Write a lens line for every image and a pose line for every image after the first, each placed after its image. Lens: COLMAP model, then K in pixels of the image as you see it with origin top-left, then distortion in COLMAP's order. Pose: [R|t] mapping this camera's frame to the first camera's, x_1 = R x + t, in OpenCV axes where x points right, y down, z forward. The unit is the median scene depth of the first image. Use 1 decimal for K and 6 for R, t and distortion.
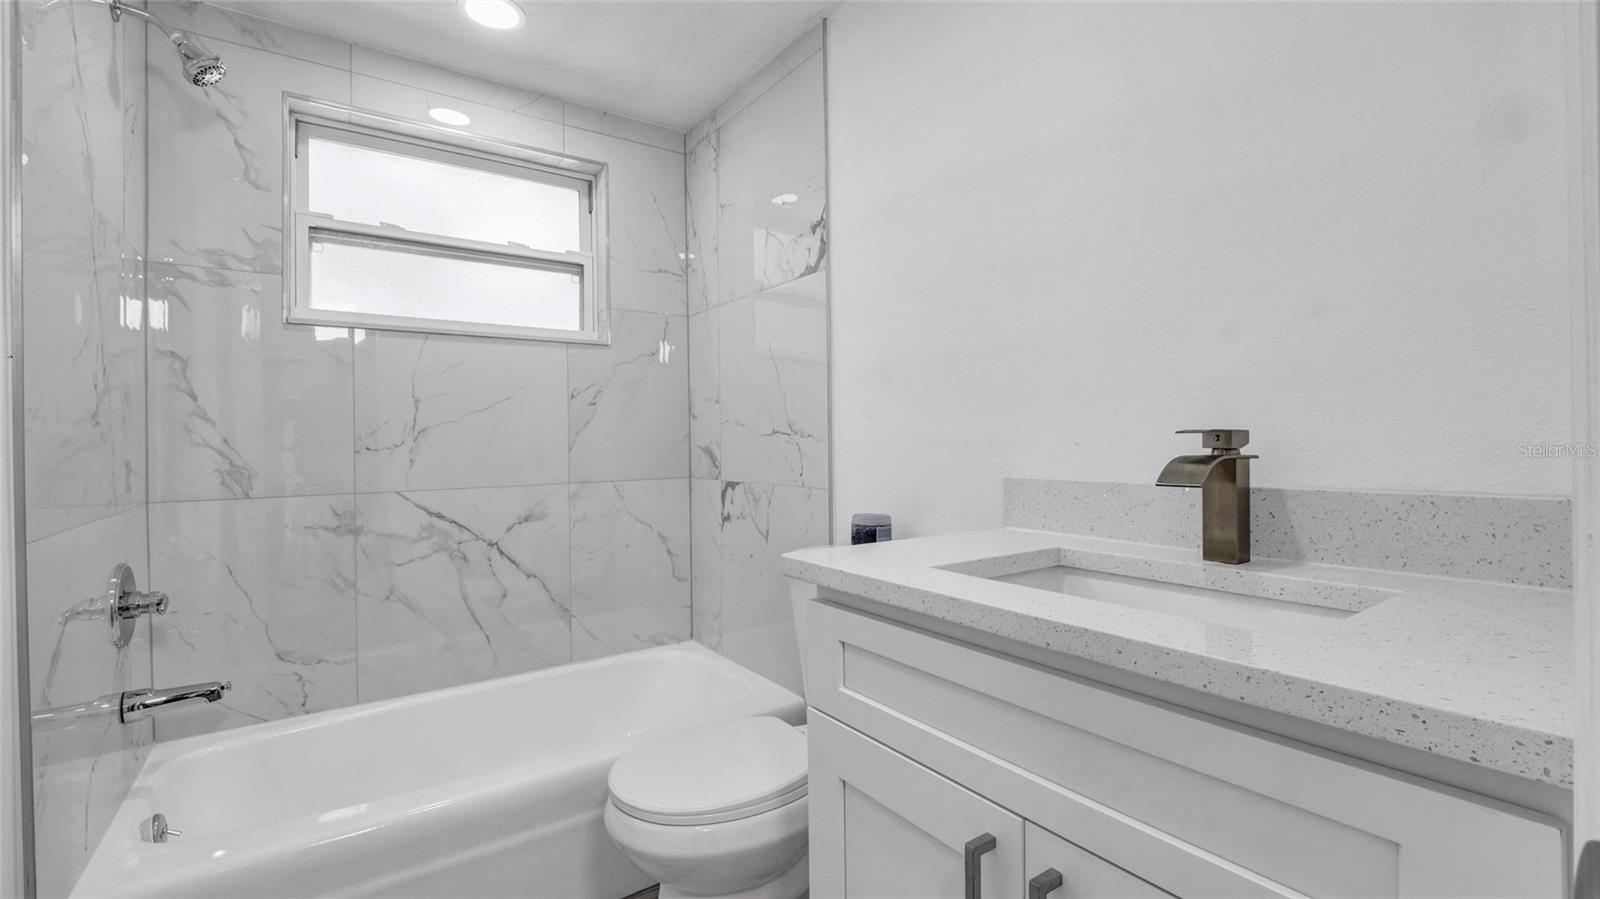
lens RADIAL K [[681.0, 0, 797.9], [0, 681.0, 435.1], [0, 0, 1]] dist [-0.006518, -0.000218]
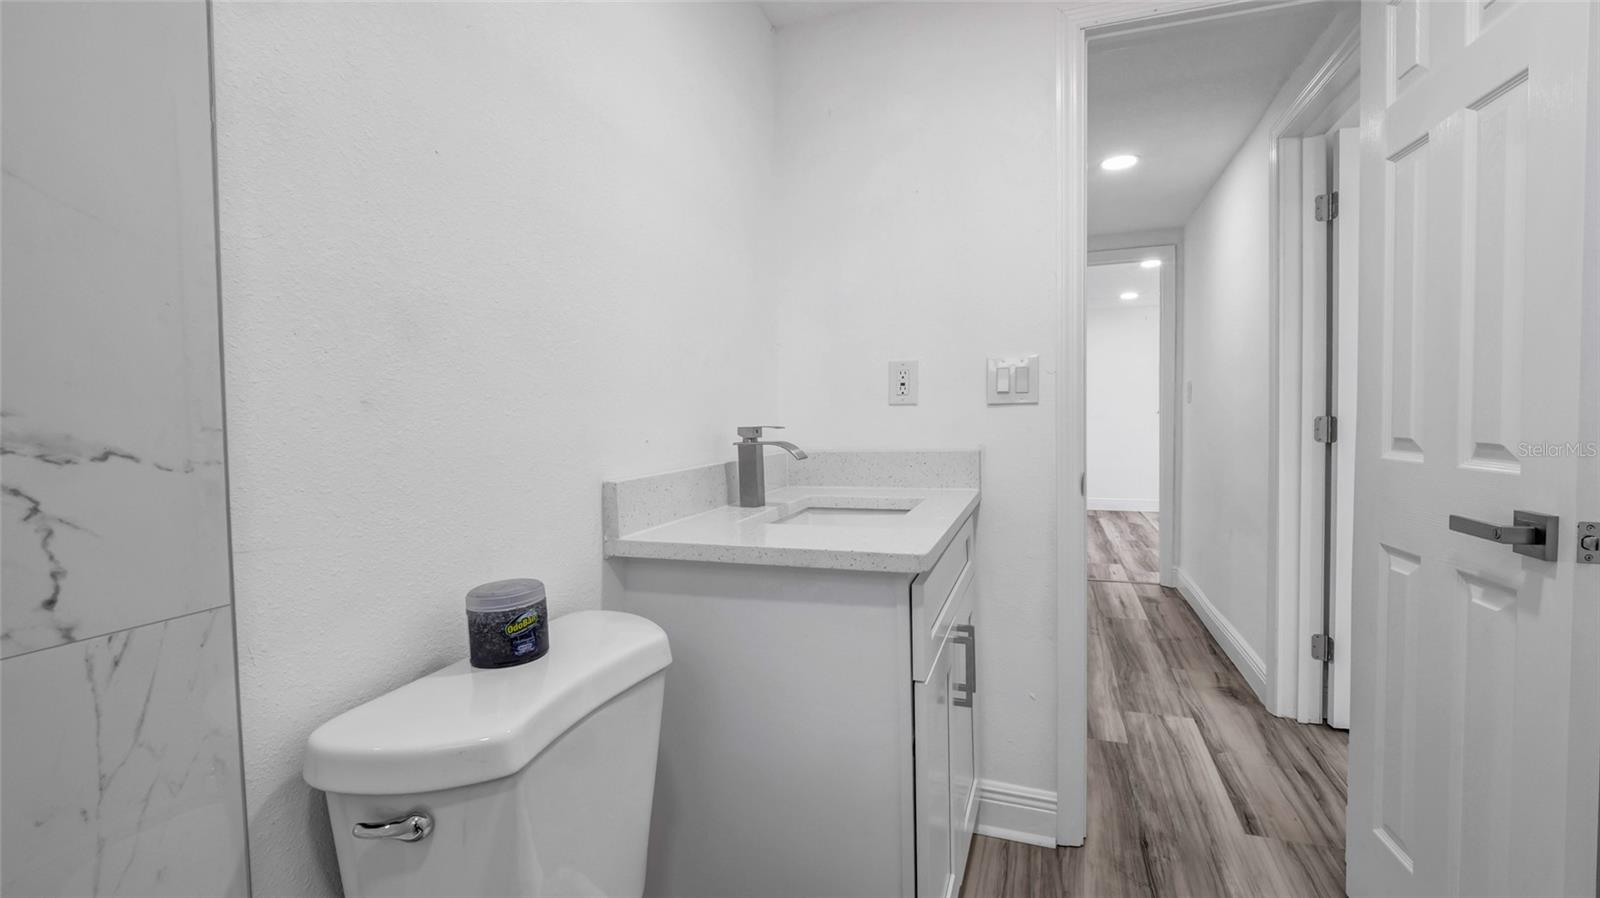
lens RADIAL K [[676.5, 0, 795.3], [0, 676.5, 436.7], [0, 0, 1]] dist [0.014833, -0.013077]
pose [[-0.569216, -0.004309, 0.822177, -0.623126], [0.019115, 0.999647, 0.018474, -0.011172], [-0.821966, 0.026232, -0.568932, 1.480326]]
